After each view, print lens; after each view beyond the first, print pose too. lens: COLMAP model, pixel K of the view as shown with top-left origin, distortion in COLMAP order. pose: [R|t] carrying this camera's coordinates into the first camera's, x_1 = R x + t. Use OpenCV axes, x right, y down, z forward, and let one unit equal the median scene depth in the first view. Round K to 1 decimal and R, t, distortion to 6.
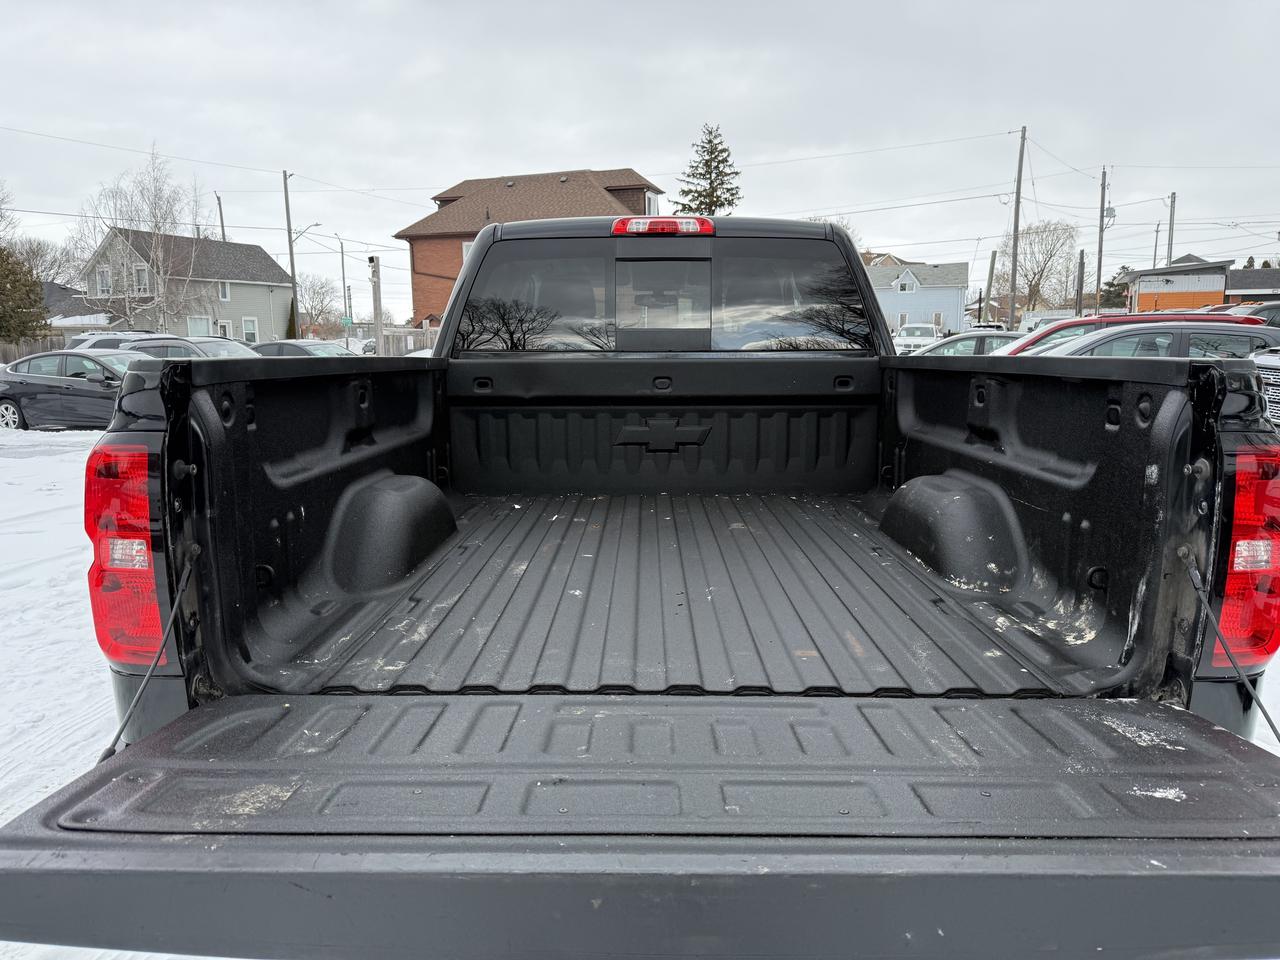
lens RADIAL K [[898.5, 0, 645.4], [0, 898.5, 474.0], [0, 0, 1]] dist [0.063563, -0.090372]
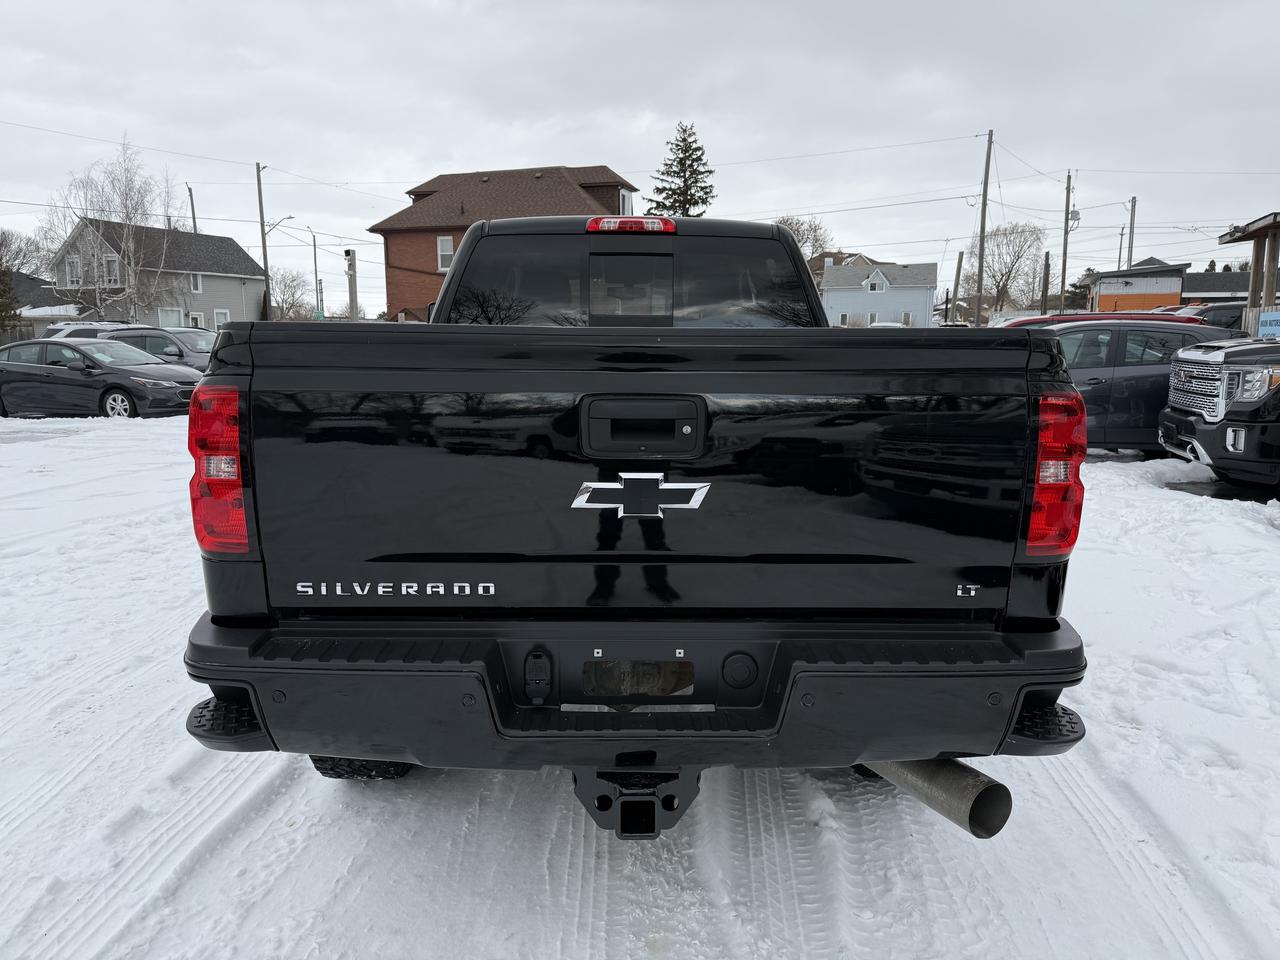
lens RADIAL K [[898.5, 0, 645.4], [0, 898.5, 474.0], [0, 0, 1]] dist [0.063563, -0.090372]
pose [[0.999558, 0.004547, 0.029385, 0.000378], [-0.004635, 0.999985, 0.002937, 0.002773], [-0.029371, -0.003072, 0.999564, -0.010677]]
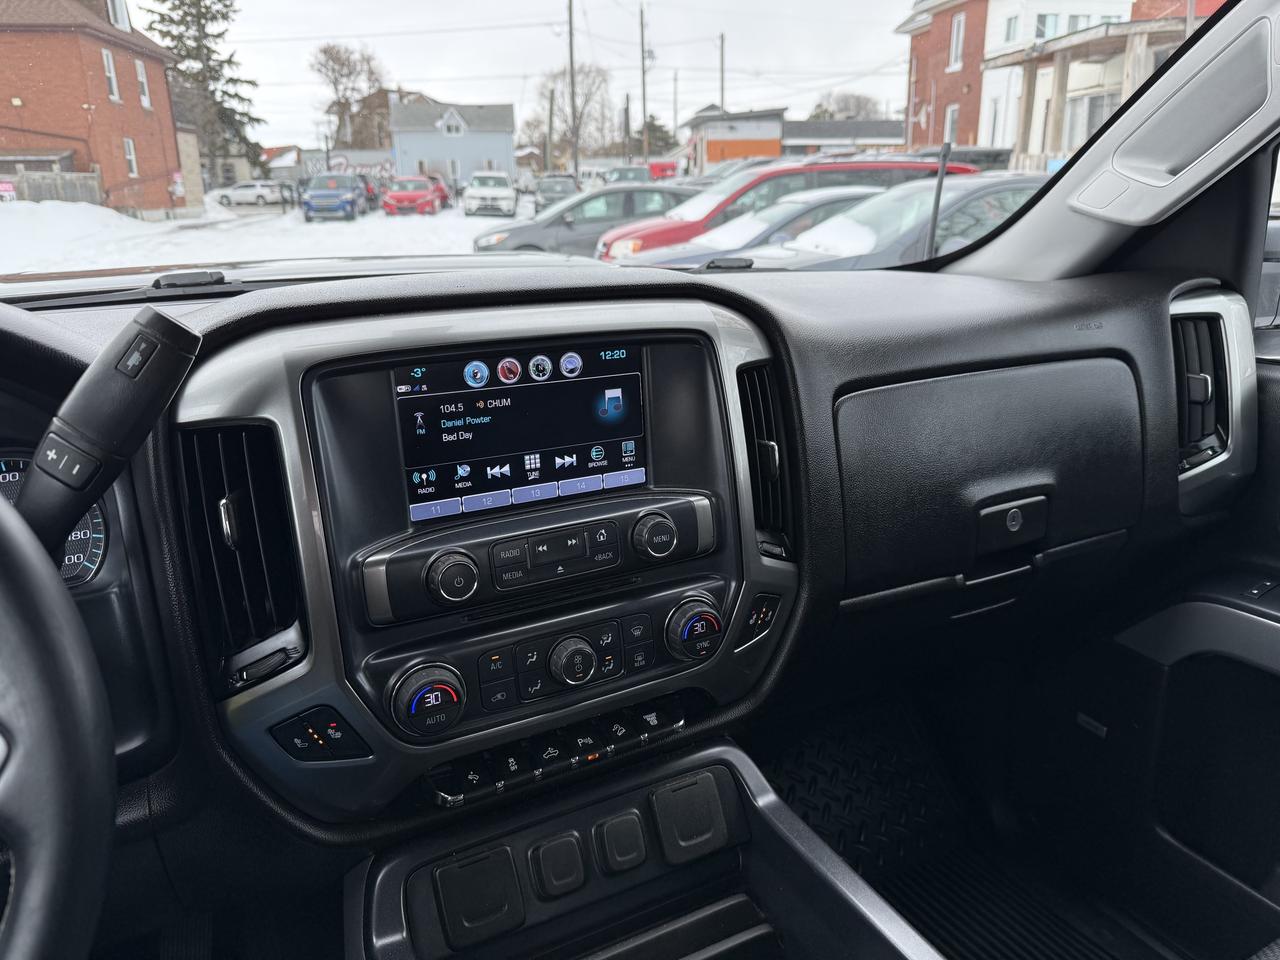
lens RADIAL K [[924.7, 0, 640.0], [0, 924.7, 480.0], [0, 0, 1]] dist [-0.003504, -0.006028]
pose [[0.884412, -0.146713, 0.443047, -0.007586], [0.075572, 0.981795, 0.174260, -0.015352], [-0.460548, -0.120636, 0.879399, 0.097948]]
